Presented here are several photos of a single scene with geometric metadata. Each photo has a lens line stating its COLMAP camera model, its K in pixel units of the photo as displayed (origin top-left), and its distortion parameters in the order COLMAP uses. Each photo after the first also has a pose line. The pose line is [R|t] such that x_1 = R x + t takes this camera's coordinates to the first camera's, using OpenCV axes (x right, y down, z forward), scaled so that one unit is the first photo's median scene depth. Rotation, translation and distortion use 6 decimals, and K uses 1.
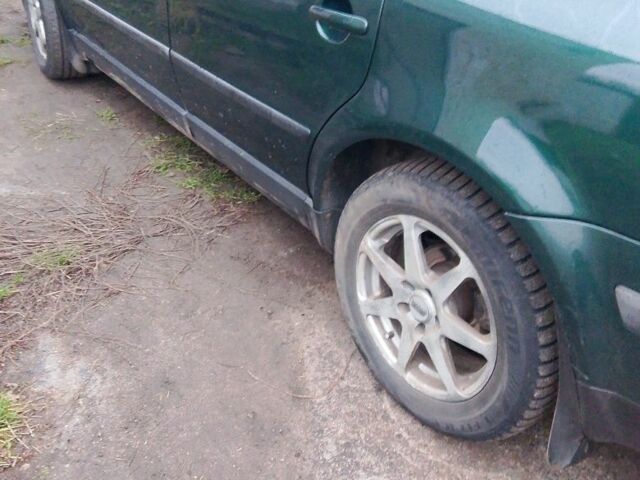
lens RADIAL K [[639.9, 0, 302.3], [0, 639.9, 239.7], [0, 0, 1]] dist [0.124227, -0.200303]
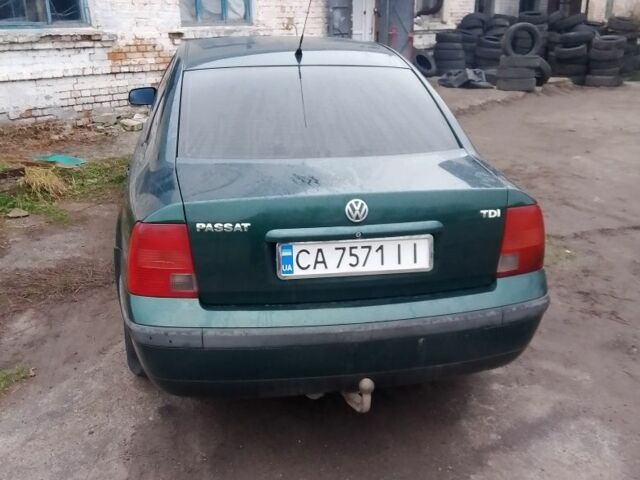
lens RADIAL K [[639.9, 0, 302.3], [0, 639.9, 239.7], [0, 0, 1]] dist [0.124227, -0.200303]
pose [[0.901029, 0.107978, -0.420104, 1.299769], [-0.211382, 0.955037, -0.207897, 0.192773], [0.378767, 0.276124, 0.883341, -0.591277]]
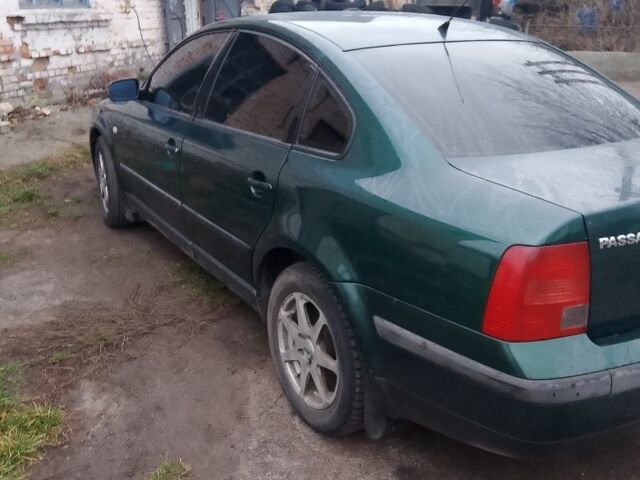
lens RADIAL K [[639.9, 0, 302.3], [0, 639.9, 239.7], [0, 0, 1]] dist [0.124227, -0.200303]
pose [[0.996438, -0.006221, -0.084102, 0.265182], [-0.013545, 0.972521, -0.232419, 0.182840], [0.083237, 0.232731, 0.968973, -0.562619]]
